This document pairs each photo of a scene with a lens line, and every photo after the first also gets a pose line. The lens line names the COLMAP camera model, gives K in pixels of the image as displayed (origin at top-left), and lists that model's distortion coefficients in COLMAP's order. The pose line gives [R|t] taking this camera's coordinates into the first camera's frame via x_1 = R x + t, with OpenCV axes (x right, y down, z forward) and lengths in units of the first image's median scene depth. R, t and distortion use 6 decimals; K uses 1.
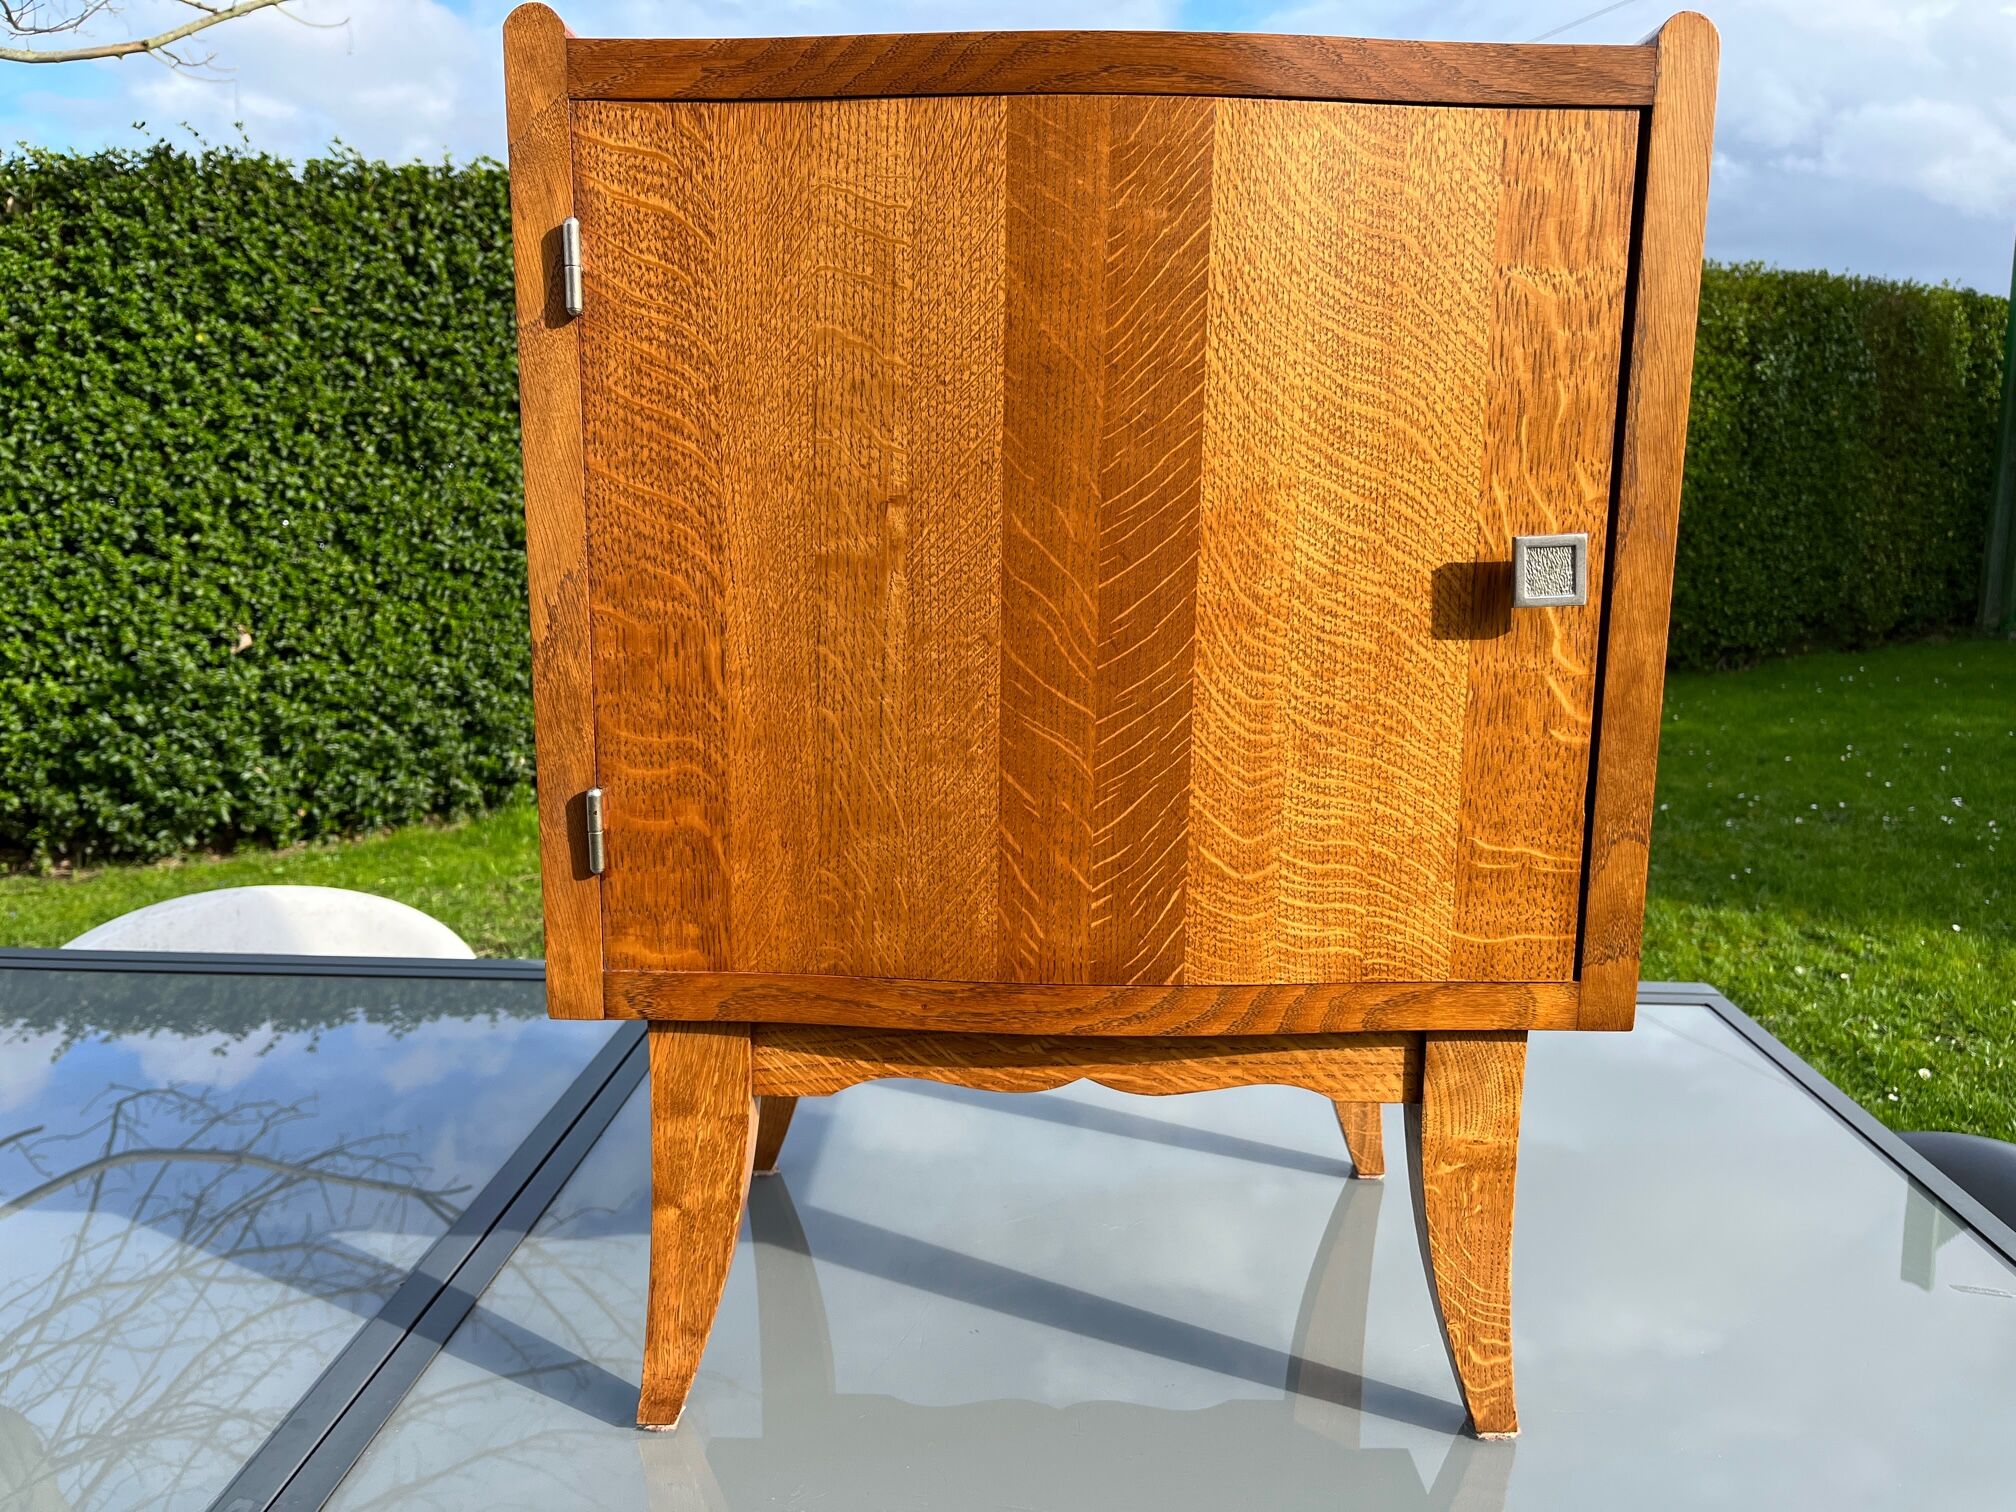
lens RADIAL K [[1529.9, 0, 1005.1], [0, 1529.9, 743.0], [0, 0, 1]] dist [0.058037, -0.097359]
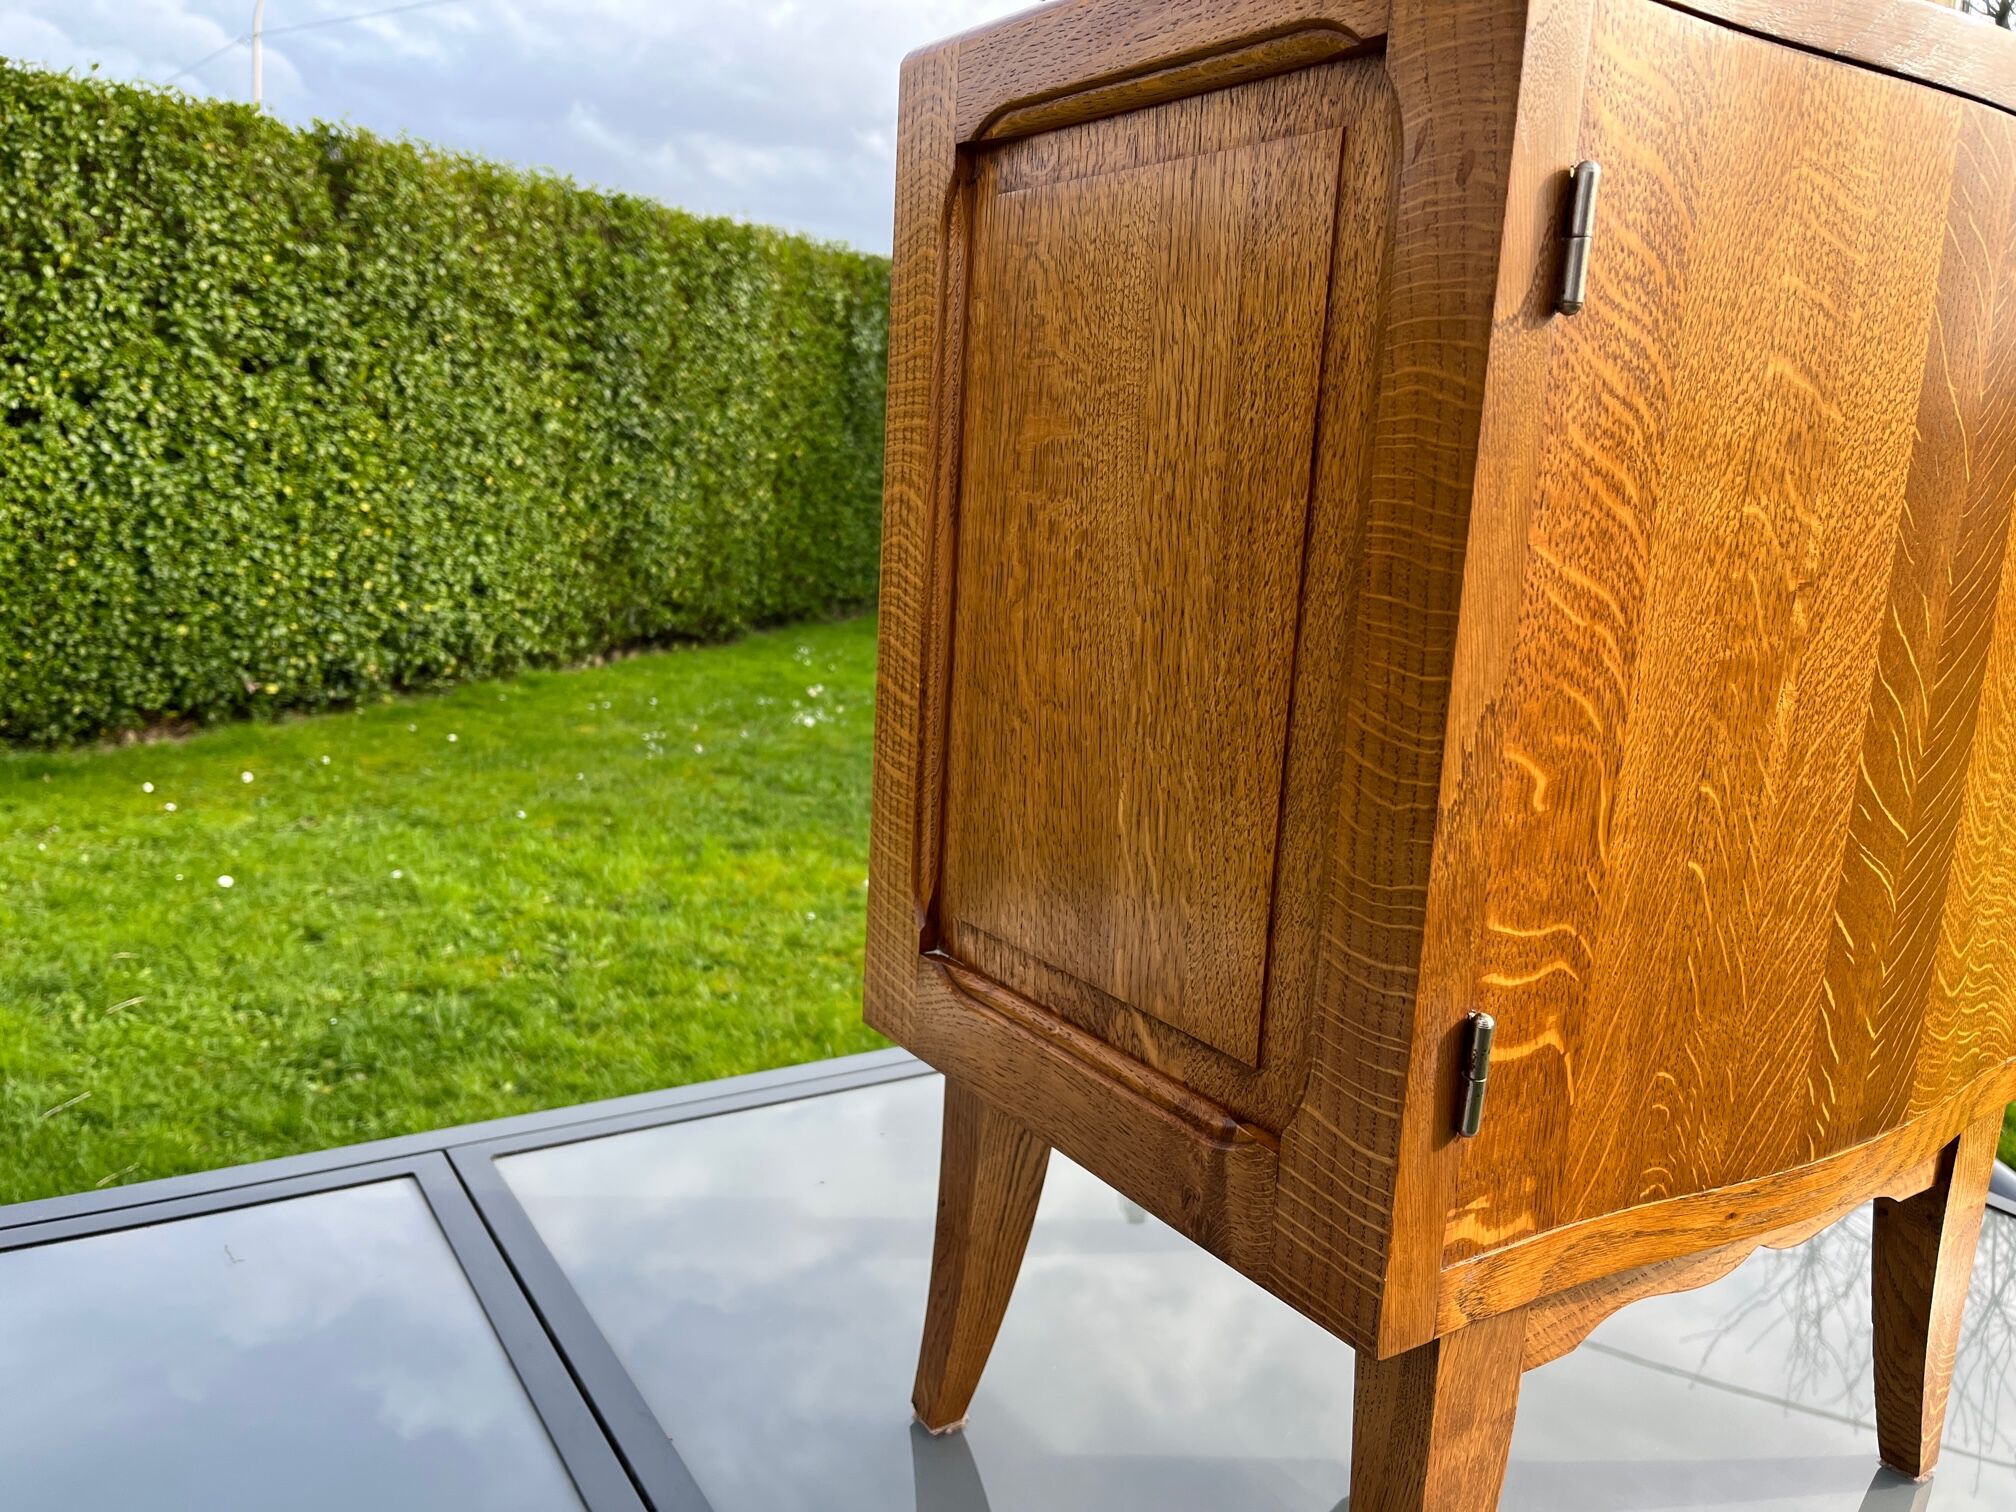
lens RADIAL K [[1529.9, 0, 1010.8], [0, 1529.9, 745.8], [0, 0, 1]] dist [0.058037, -0.097359]
pose [[0.819327, -0.068657, 0.569201, -0.846654], [0.046930, 0.997504, 0.052767, -0.139470], [-0.571403, -0.016521, 0.820503, 0.589560]]
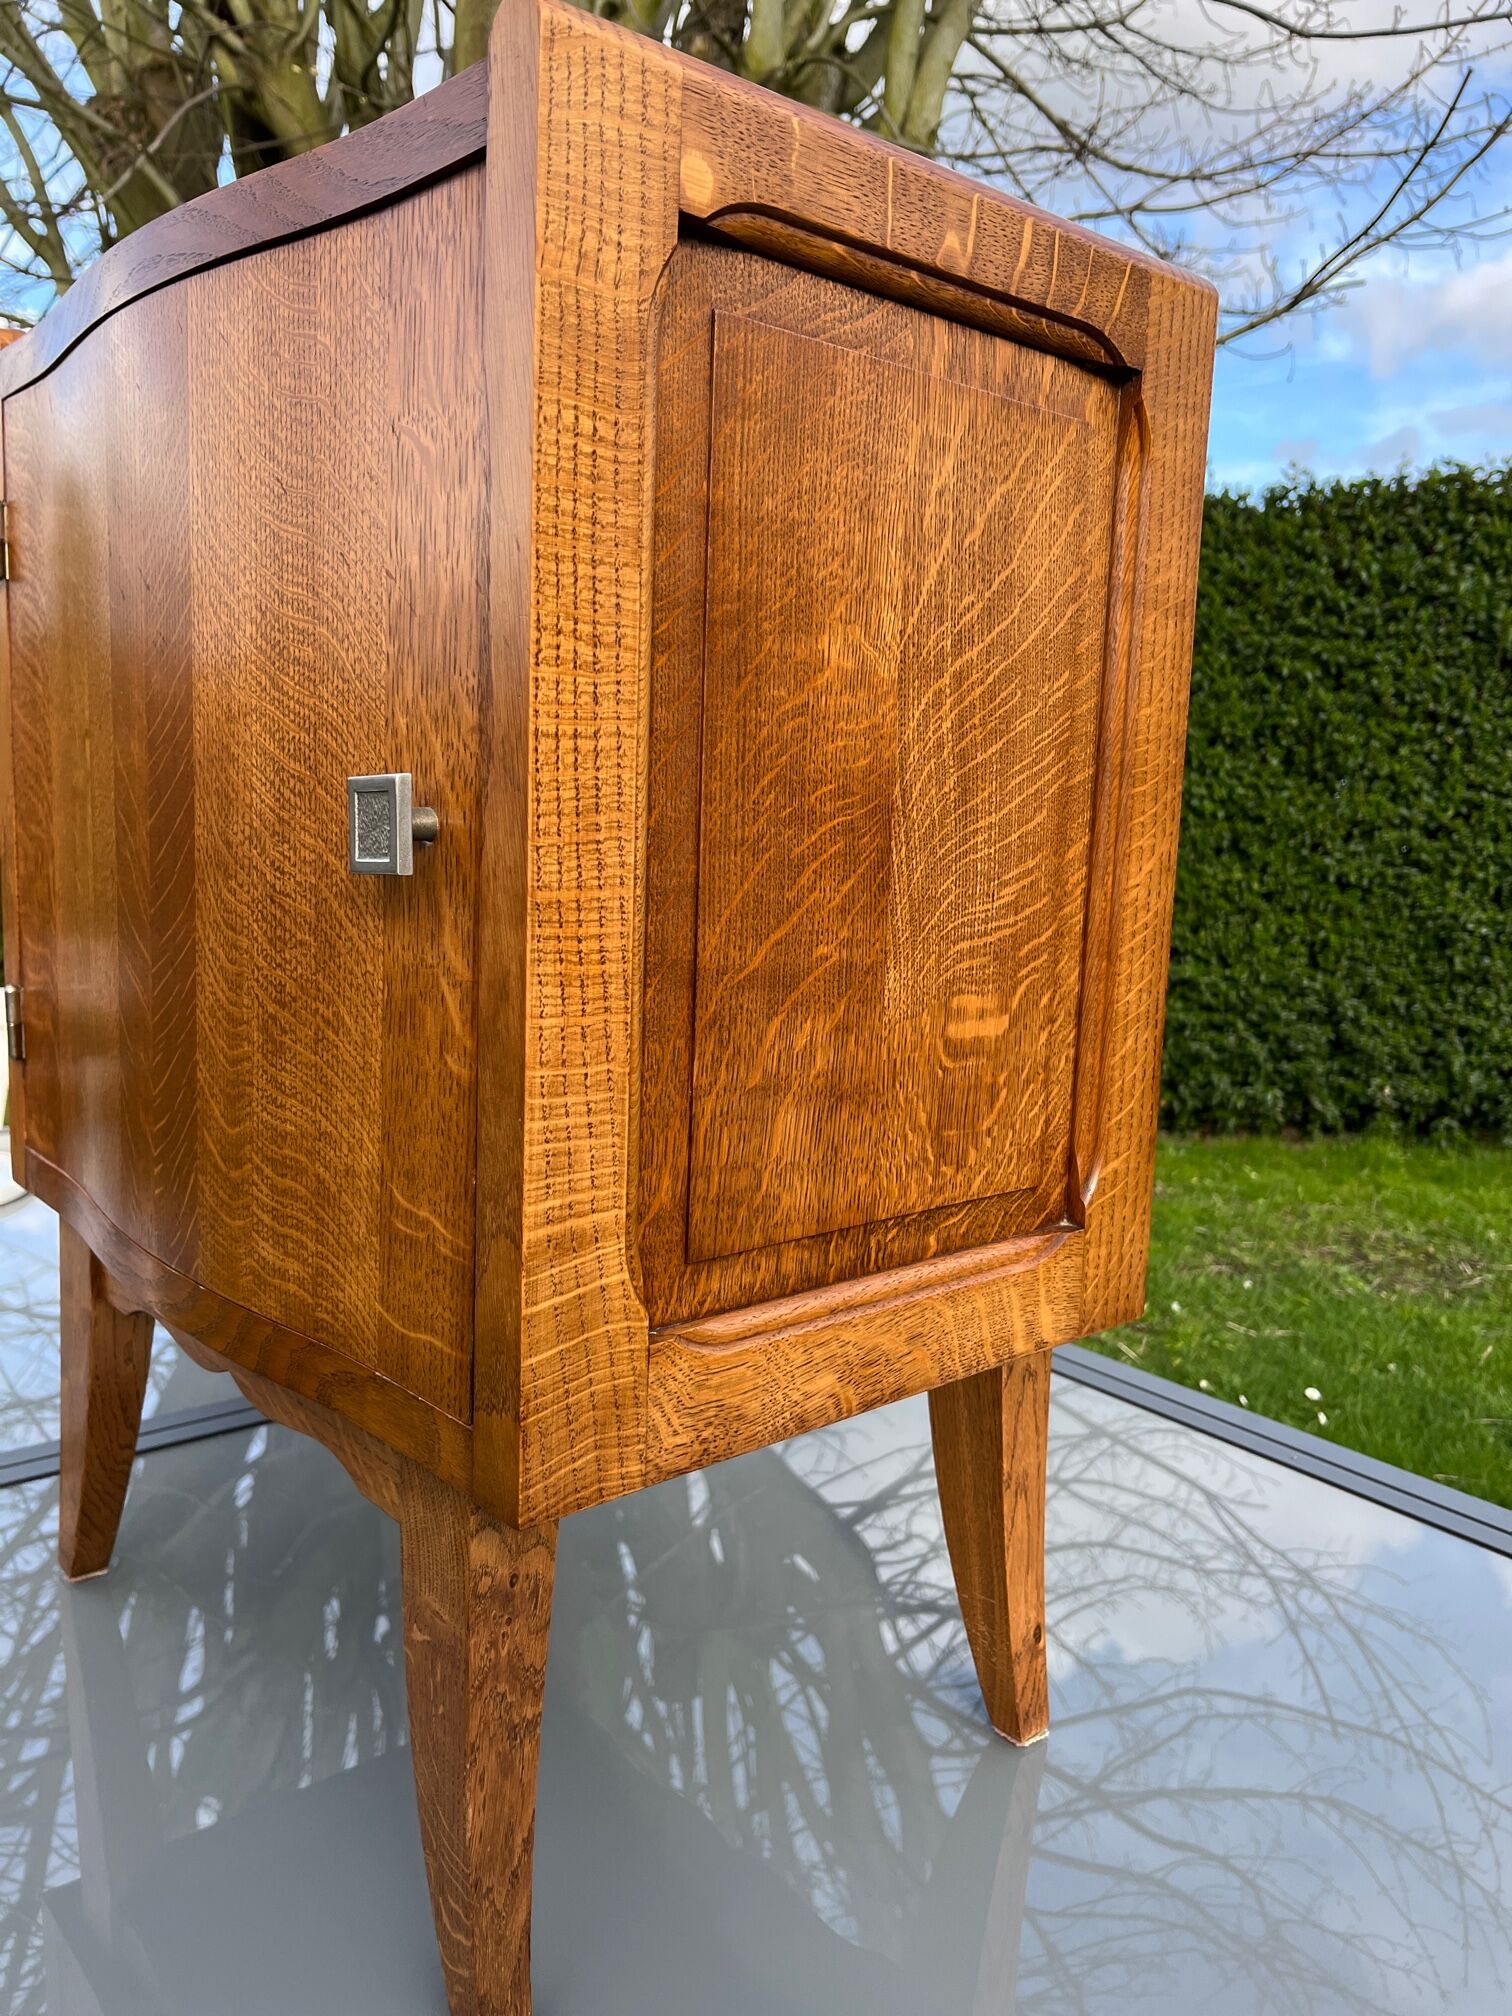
lens RADIAL K [[1529.9, 0, 751.2], [0, 1529.9, 968.7], [0, 0, 1]] dist [0.058037, -0.097359]
pose [[0.664981, 0.104105, -0.739569, 0.120872], [-0.149178, 0.988797, 0.005055, -0.008985], [0.731810, 0.106966, 0.673062, 0.077954]]
